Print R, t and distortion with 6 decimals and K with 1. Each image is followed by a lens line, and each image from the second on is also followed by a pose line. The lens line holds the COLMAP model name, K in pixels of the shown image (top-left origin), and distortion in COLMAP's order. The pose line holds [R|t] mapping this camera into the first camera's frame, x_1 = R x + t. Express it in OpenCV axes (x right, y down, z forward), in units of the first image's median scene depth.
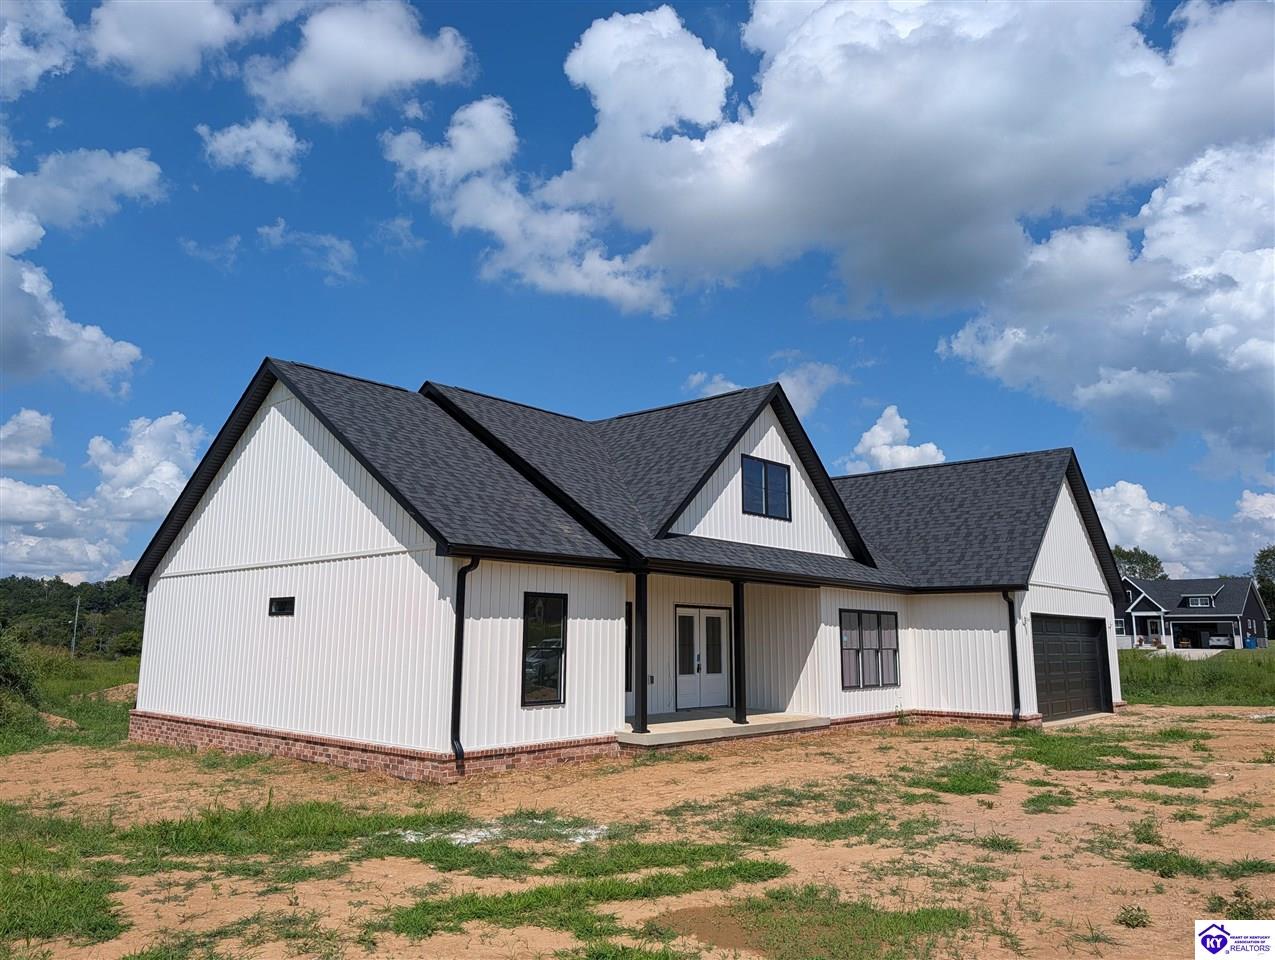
lens RADIAL K [[926.5, 0, 627.6], [0, 926.5, 459.0], [0, 0, 1]] dist [0.006610, -0.004702]
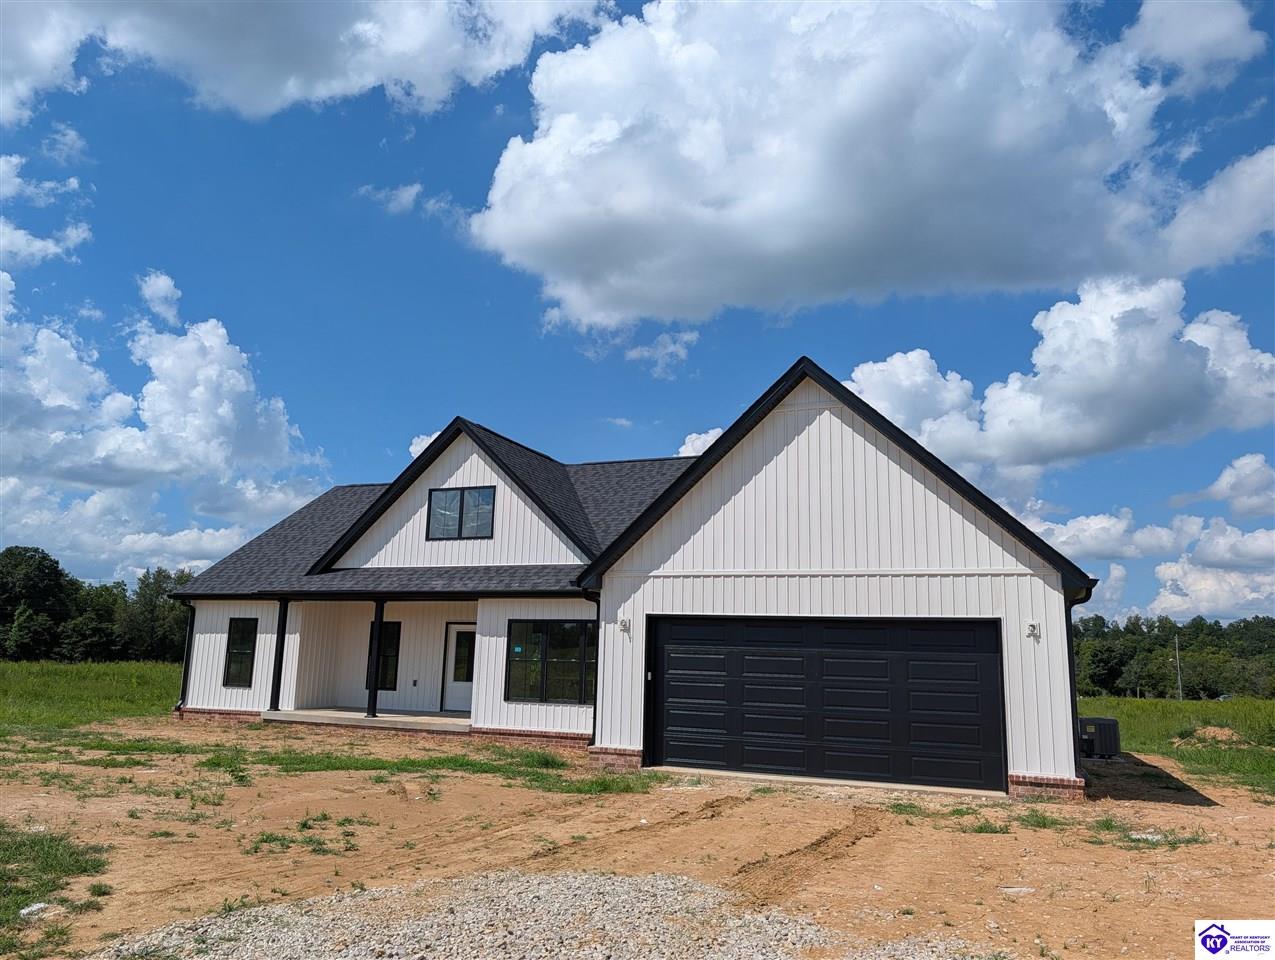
lens RADIAL K [[935.0, 0, 629.0], [0, 935.0, 487.8], [0, 0, 1]] dist [0.008262, -0.001826]
pose [[0.344485, -0.168826, -0.923487, 1.166877], [0.154339, 0.980497, -0.121676, 0.157086], [0.926018, -0.100614, 0.363823, 0.734775]]
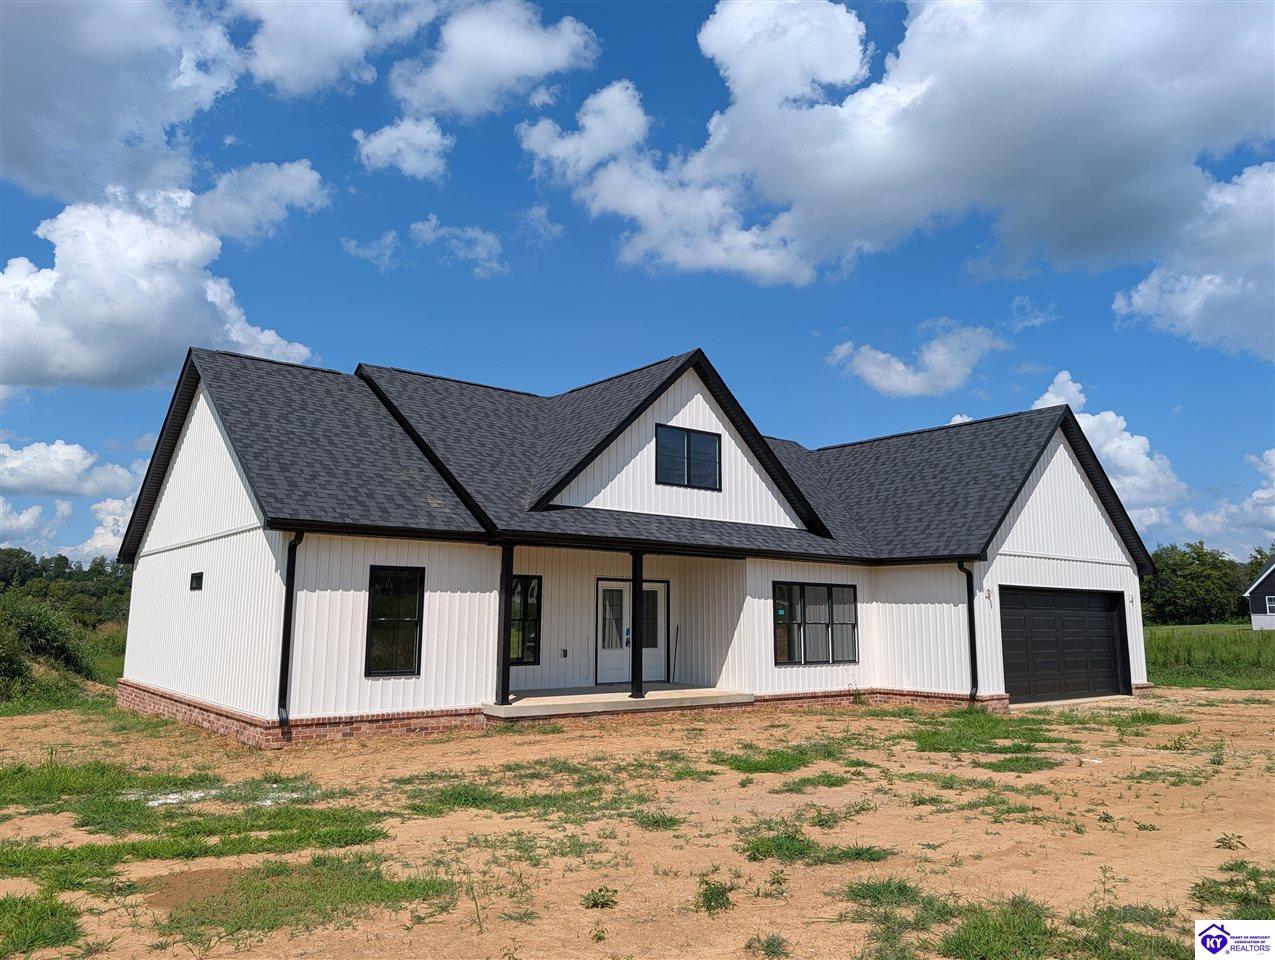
lens RADIAL K [[932.3, 0, 627.7], [0, 932.3, 444.8], [0, 0, 1]] dist [0.005752, 0.001750]
pose [[0.985867, -0.030194, -0.164789, 0.232407], [0.031385, 0.999497, 0.004630, 0.010718], [0.164566, -0.009737, 0.986318, 0.023991]]
